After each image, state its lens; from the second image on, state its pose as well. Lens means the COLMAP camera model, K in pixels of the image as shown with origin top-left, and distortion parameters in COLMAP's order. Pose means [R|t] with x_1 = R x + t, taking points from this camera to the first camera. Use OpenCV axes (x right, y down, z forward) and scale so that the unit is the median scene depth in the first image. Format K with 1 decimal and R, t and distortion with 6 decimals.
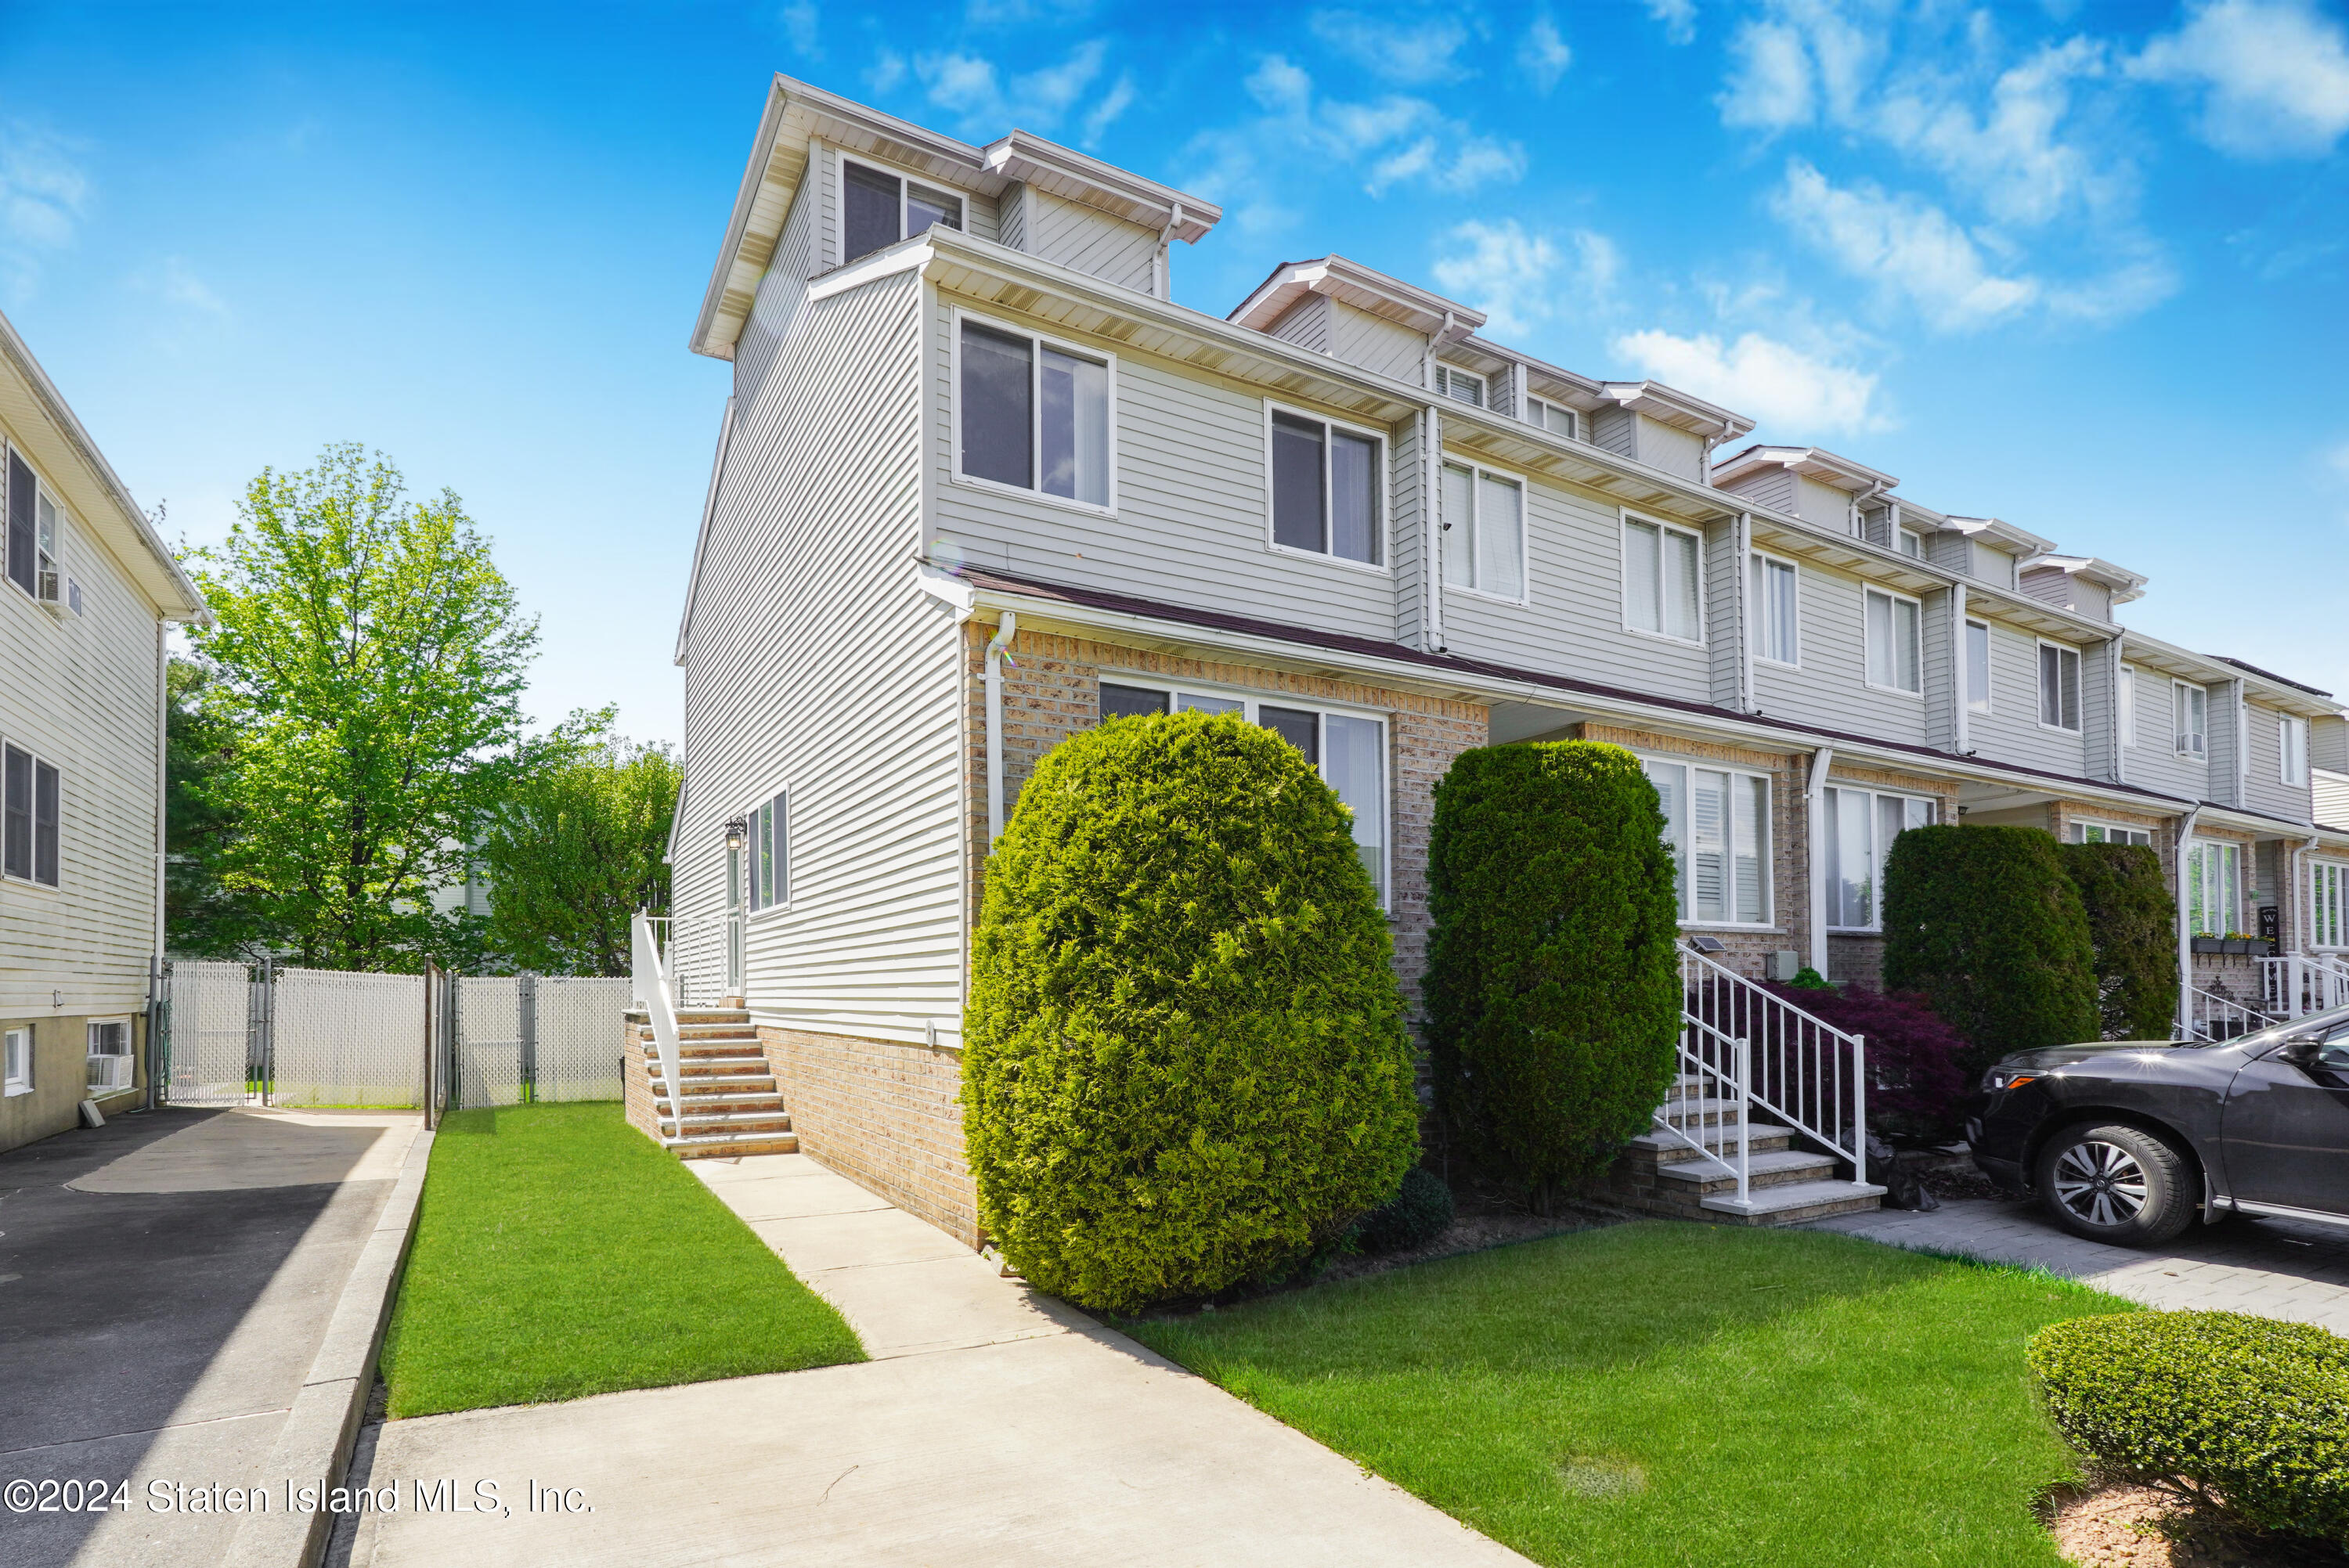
lens RADIAL K [[1102.0, 0, 1043.7], [0, 1102.0, 951.0], [0, 0, 1]] dist [-0.020884, 0.005392]
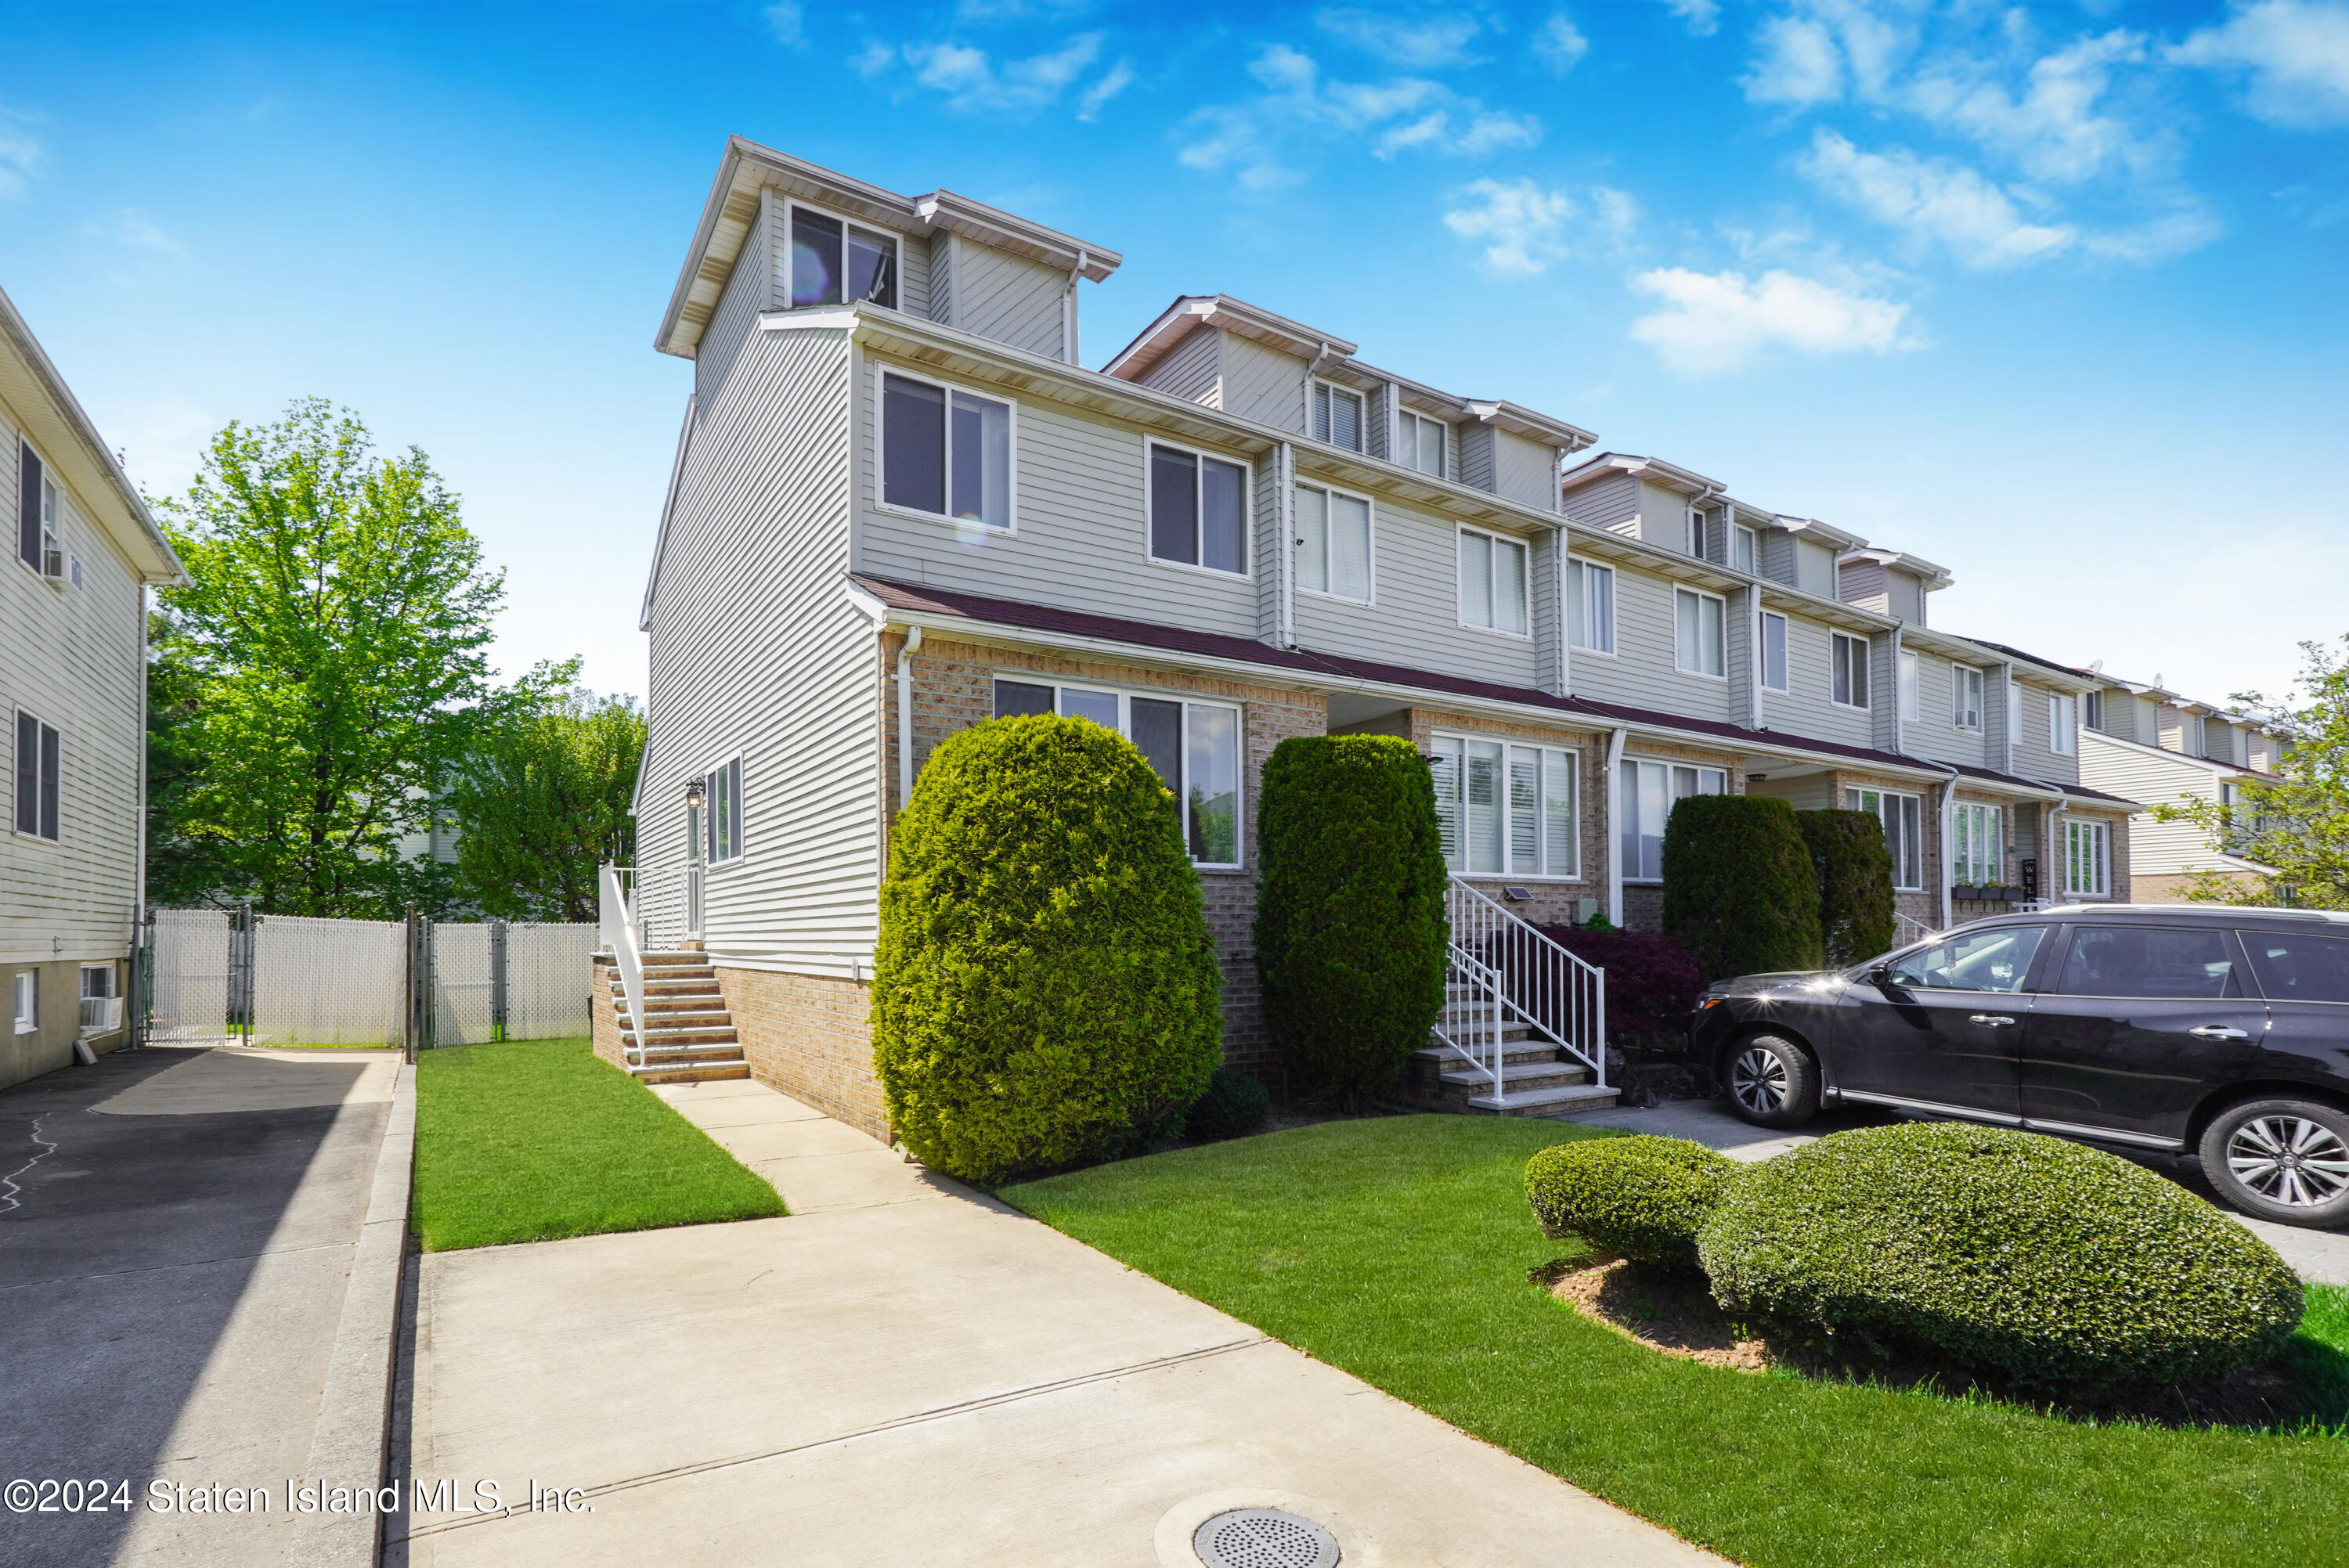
lens RADIAL K [[1082.7, 0, 1051.5], [0, 1082.7, 887.2], [0, 0, 1]] dist [-0.018448, 0.000488]
pose [[0.999129, -0.000658, 0.041726, 0.042669], [0.001015, 0.999963, -0.008541, -0.003190], [-0.041718, 0.008576, 0.999093, -0.130963]]
